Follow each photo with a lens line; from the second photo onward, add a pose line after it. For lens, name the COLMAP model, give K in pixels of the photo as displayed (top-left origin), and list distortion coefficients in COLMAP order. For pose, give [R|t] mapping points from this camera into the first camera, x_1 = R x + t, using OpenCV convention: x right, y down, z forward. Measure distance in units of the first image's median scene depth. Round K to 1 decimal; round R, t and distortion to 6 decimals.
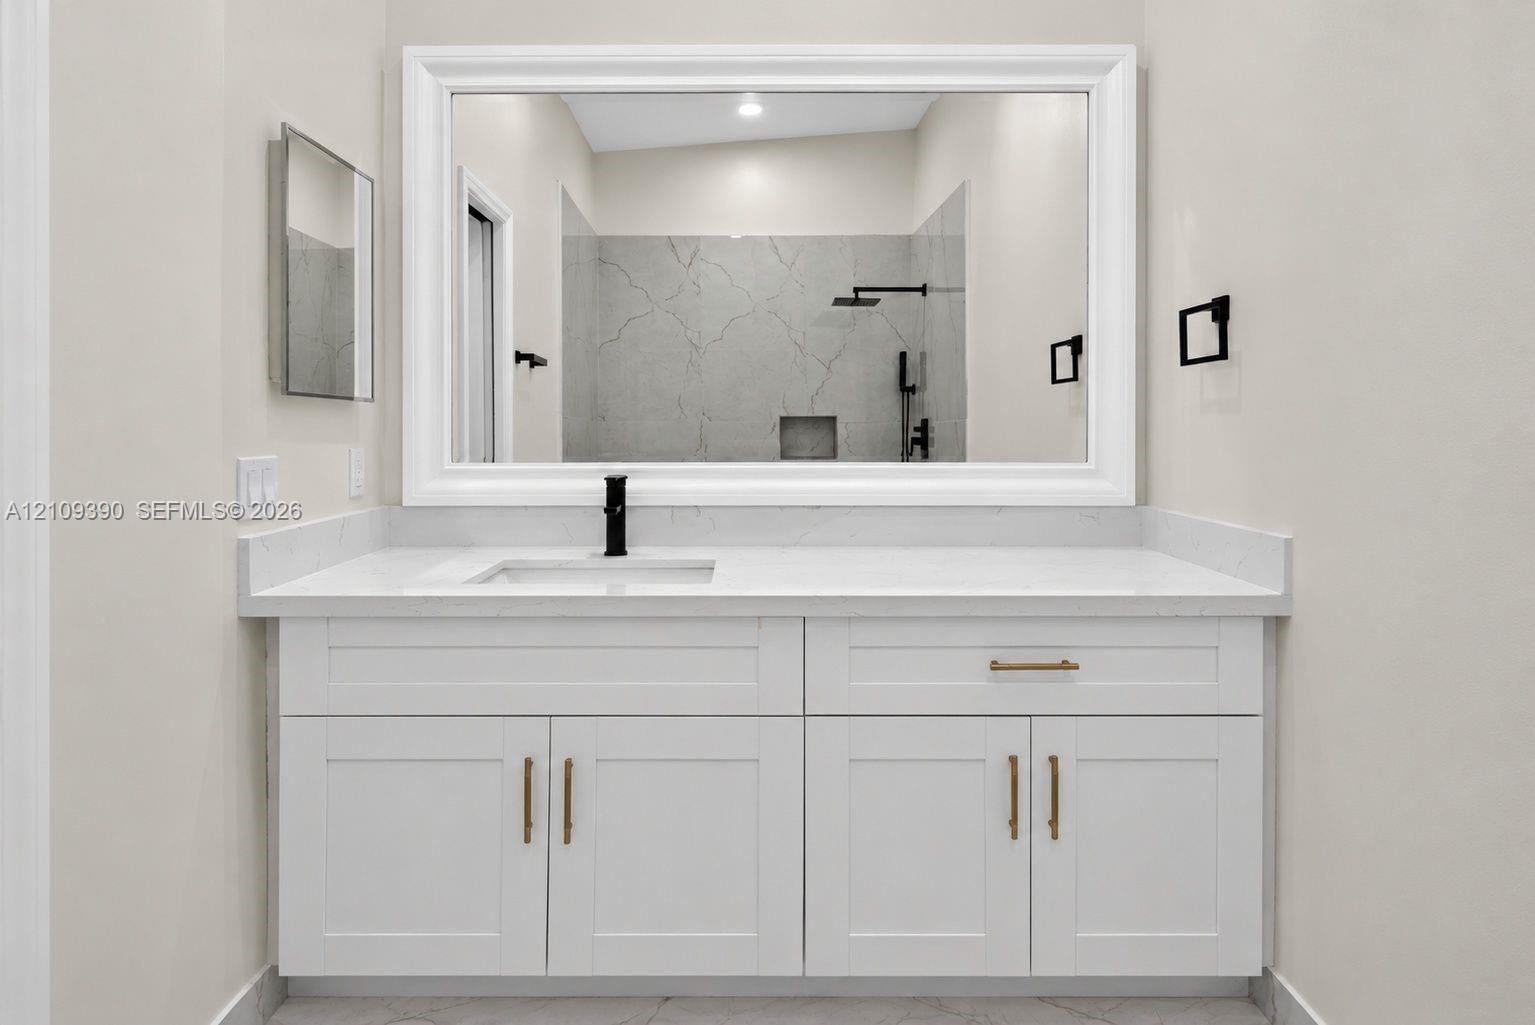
lens RADIAL K [[906.2, 0, 769.0], [0, 906.2, 490.8], [0, 0, 1]] dist [0.180492, -0.000048]
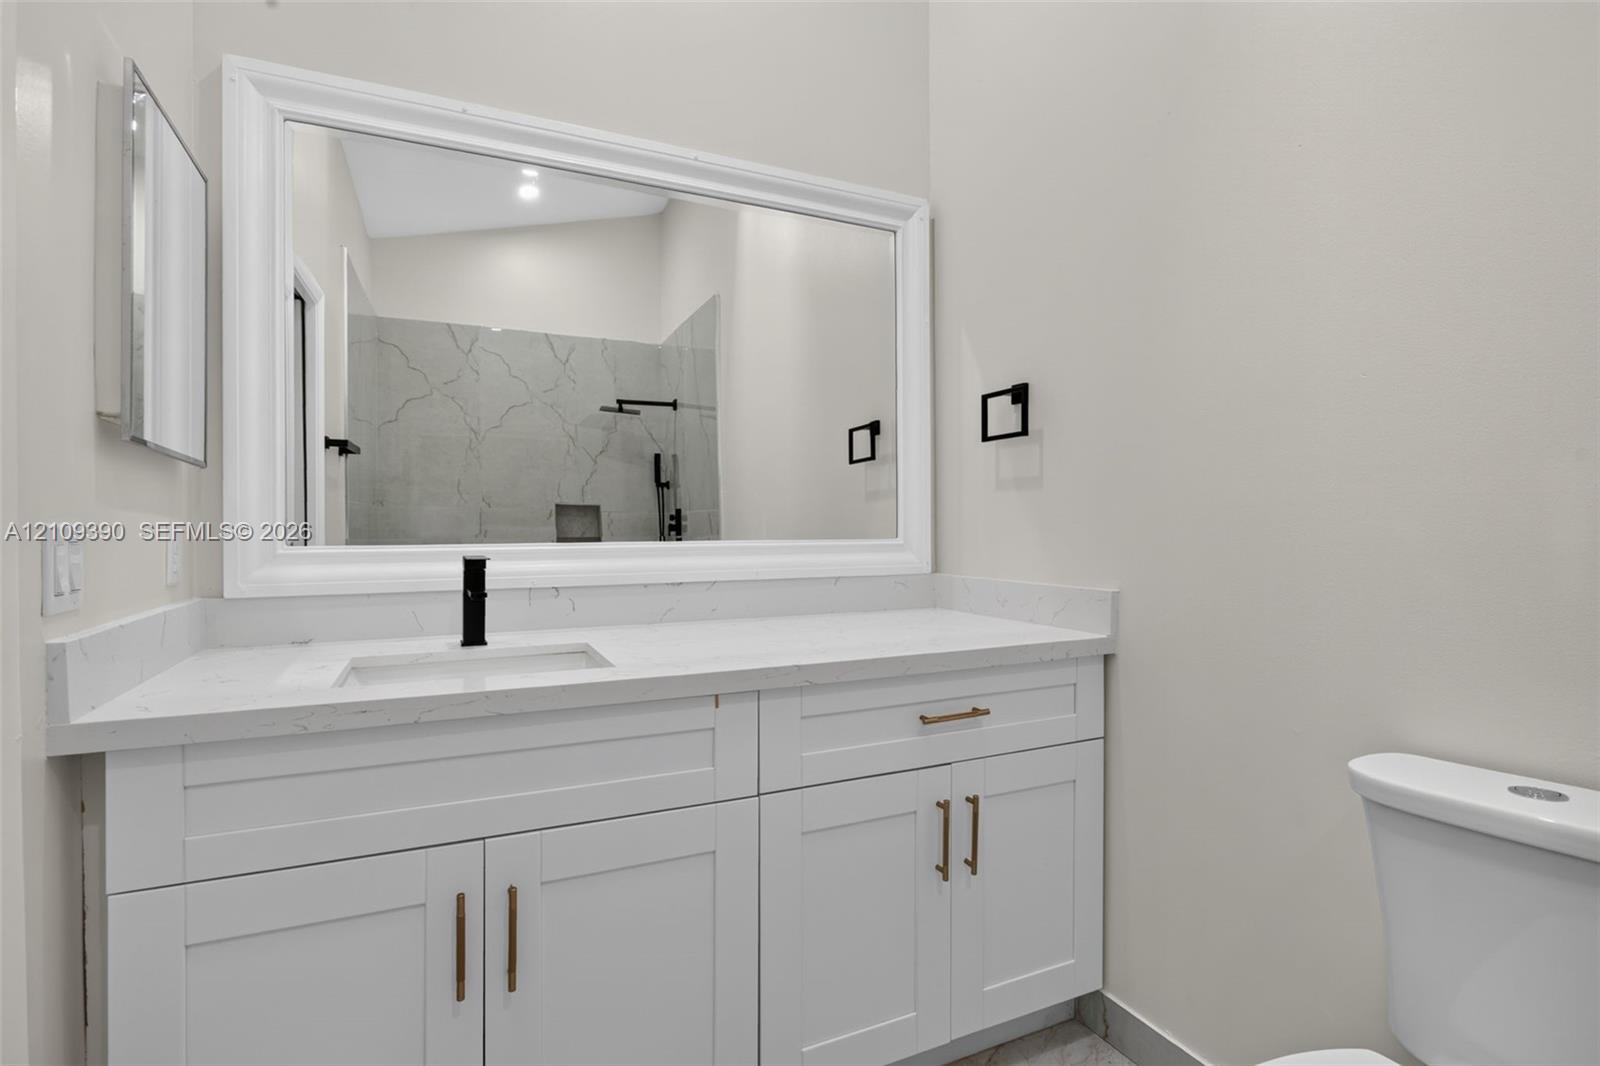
lens RADIAL K [[788.5, 0, 796.4], [0, 788.5, 529.1], [0, 0, 1]] dist [0.058613, -0.000907]
pose [[0.921625, -0.008522, 0.387987, -0.181102], [0.032588, 0.997927, -0.055490, 0.010987], [-0.386710, 0.063785, 0.919993, 0.147594]]
